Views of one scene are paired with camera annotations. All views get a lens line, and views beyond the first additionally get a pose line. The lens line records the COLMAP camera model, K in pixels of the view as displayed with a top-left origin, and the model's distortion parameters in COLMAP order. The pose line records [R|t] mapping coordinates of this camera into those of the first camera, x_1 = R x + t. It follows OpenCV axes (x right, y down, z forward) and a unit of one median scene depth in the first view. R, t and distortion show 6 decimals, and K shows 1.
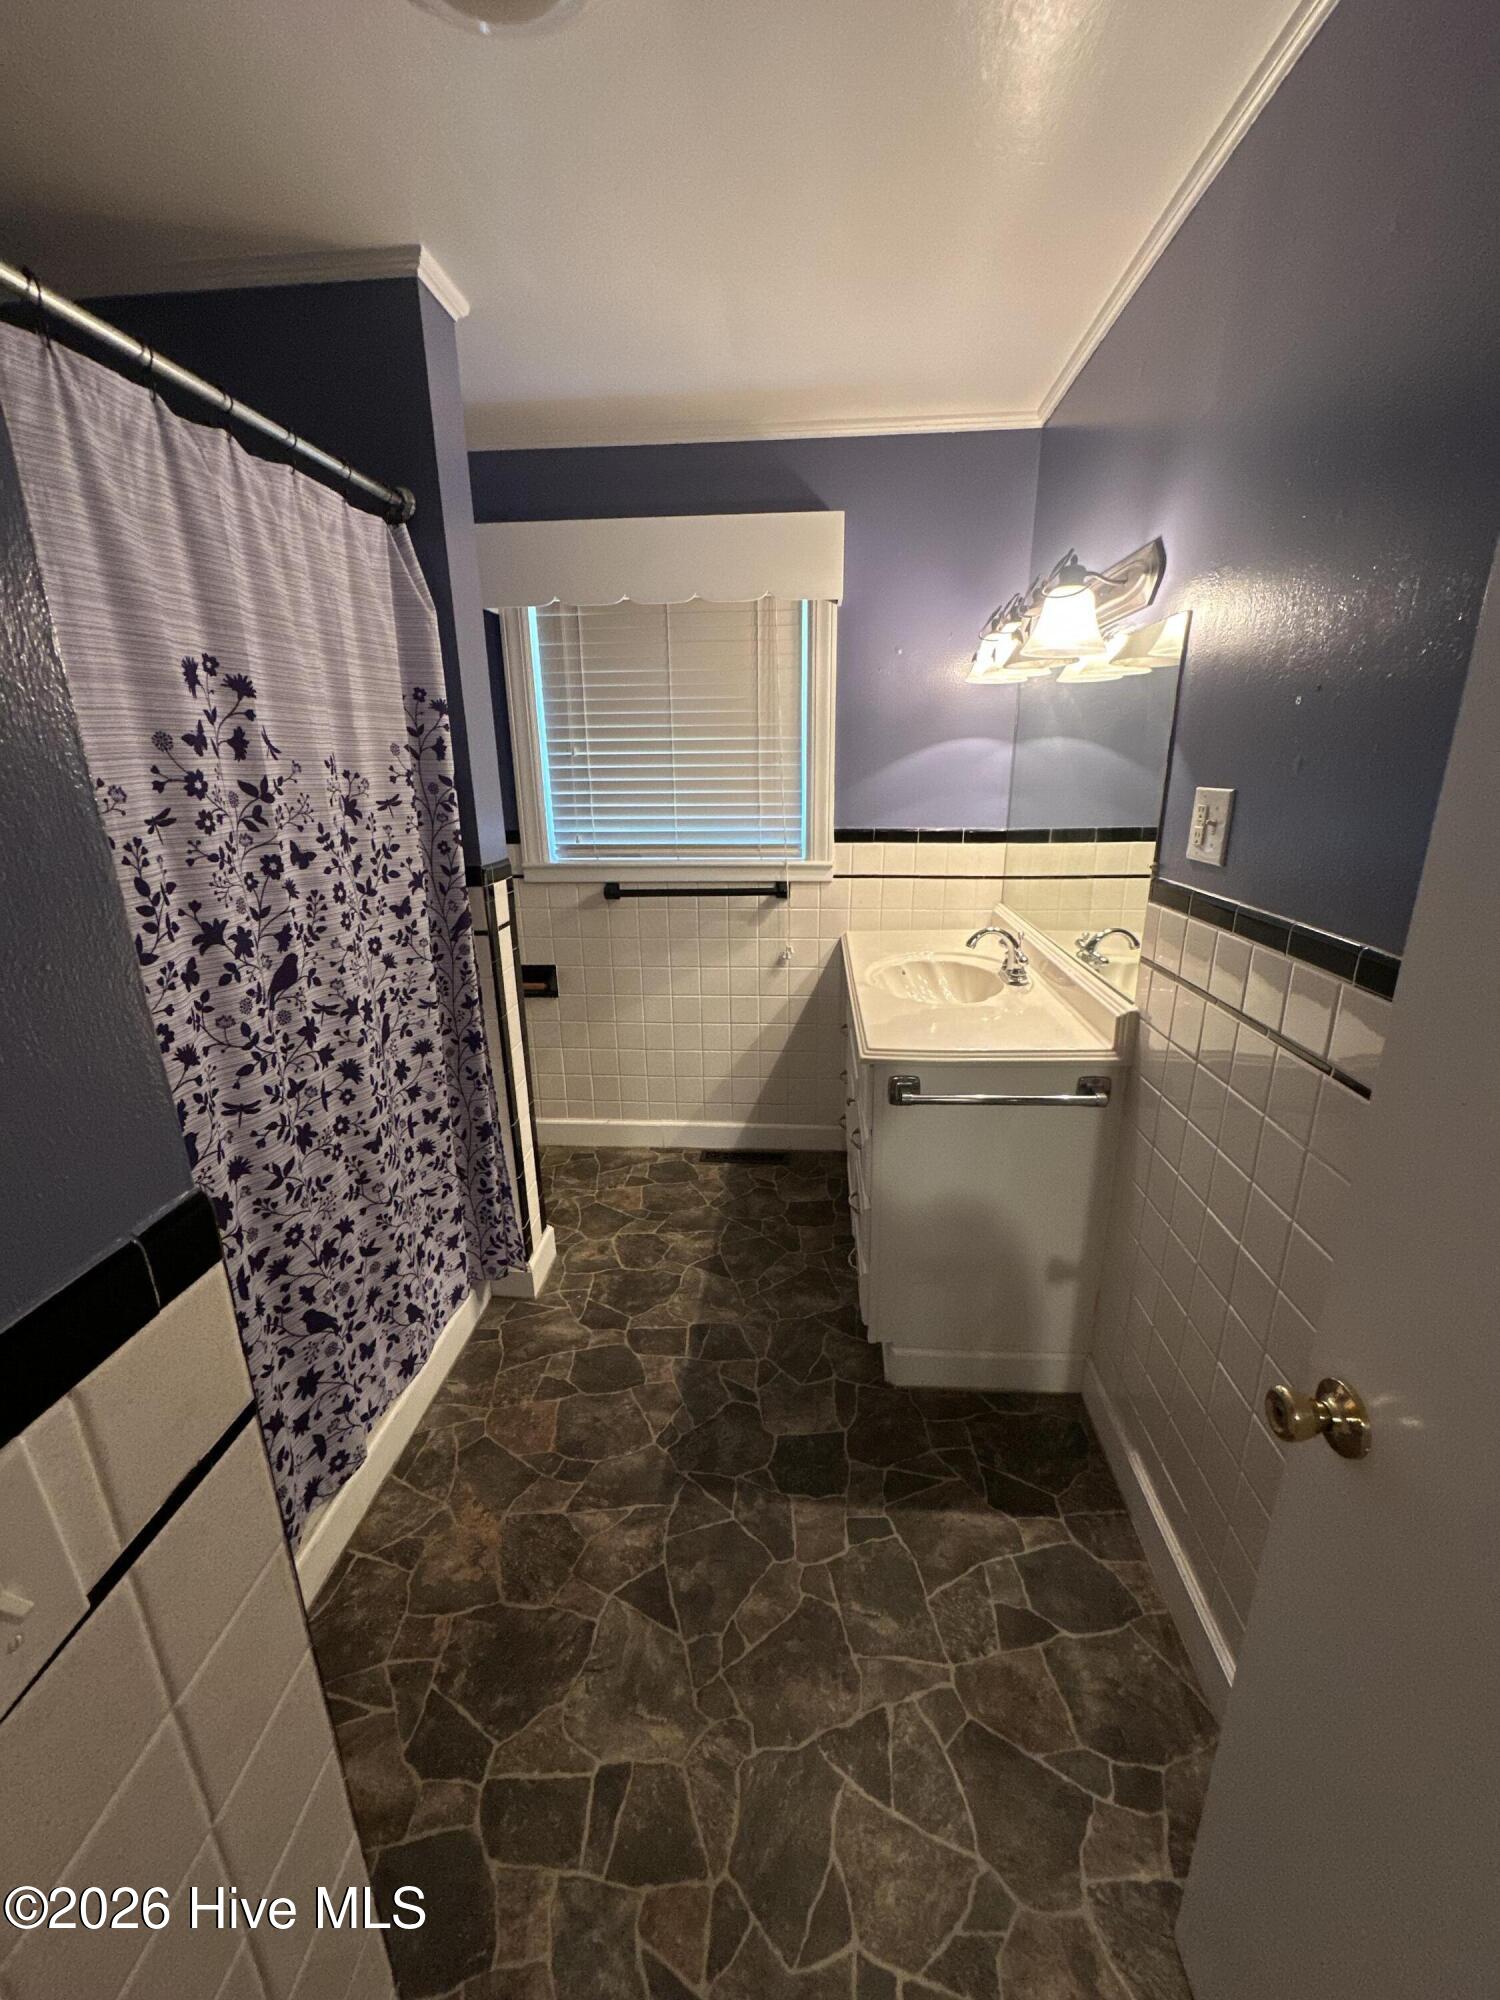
lens RADIAL K [[802.9, 0, 745.5], [0, 802.9, 1002.3], [0, 0, 1]] dist [-0.004522, 0.000380]
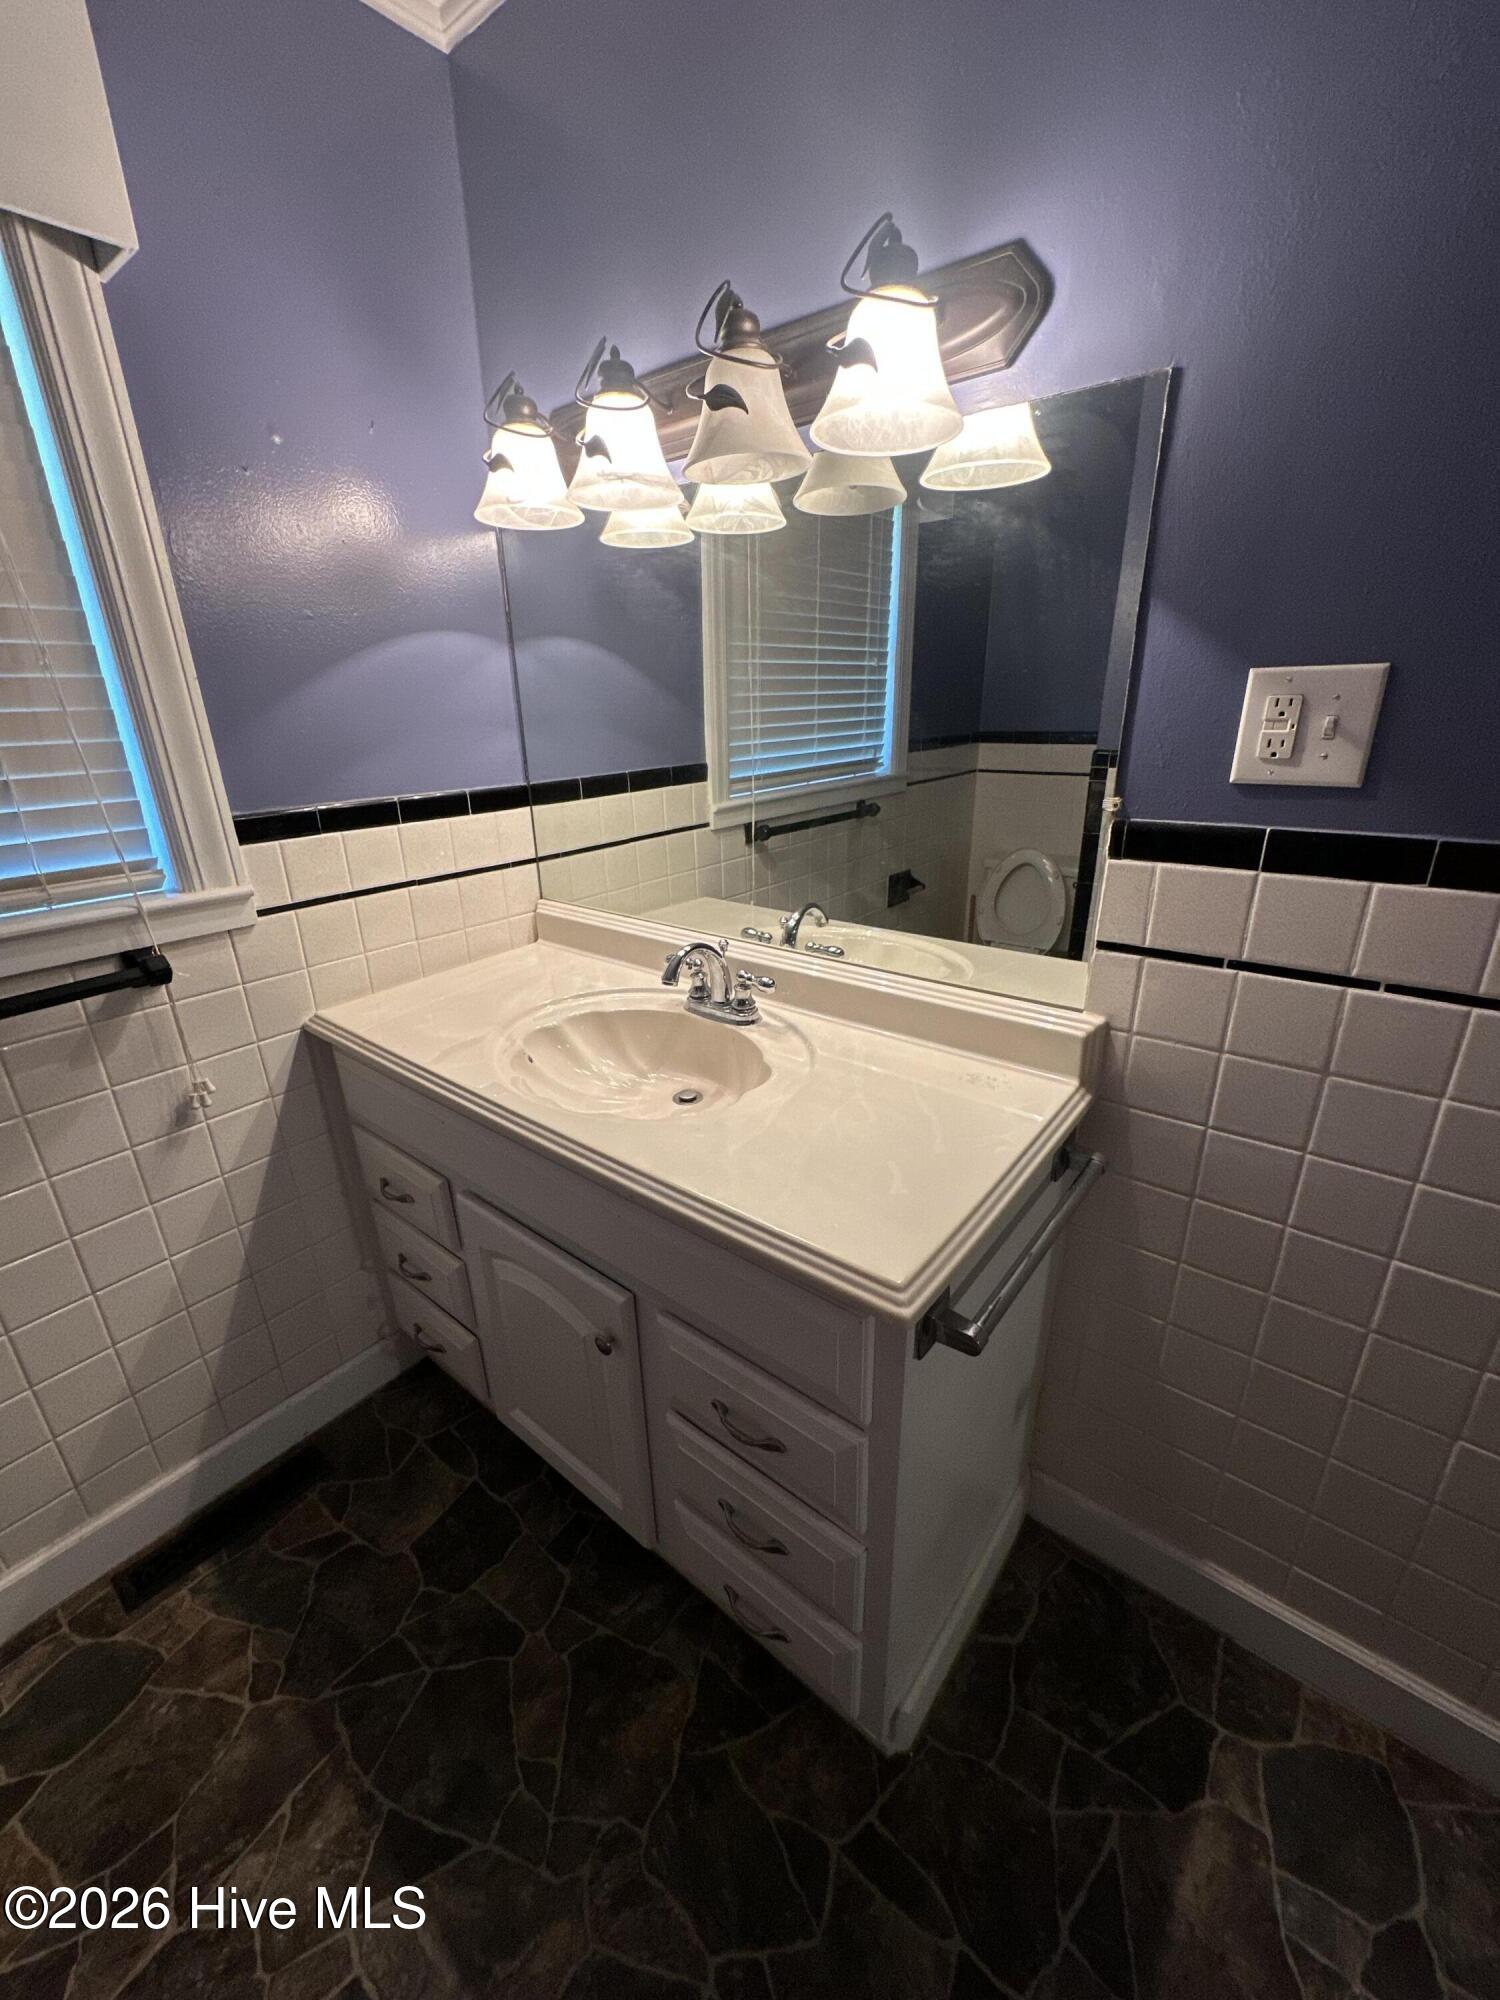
lens RADIAL K [[802.9, 0, 757.5], [0, 802.9, 1000.9], [0, 0, 1]] dist [-0.004522, 0.000380]
pose [[0.561244, -0.295077, 0.773263, -0.111620], [0.255459, 0.950430, 0.177268, -0.115551], [-0.787239, 0.098047, 0.608803, 0.472899]]
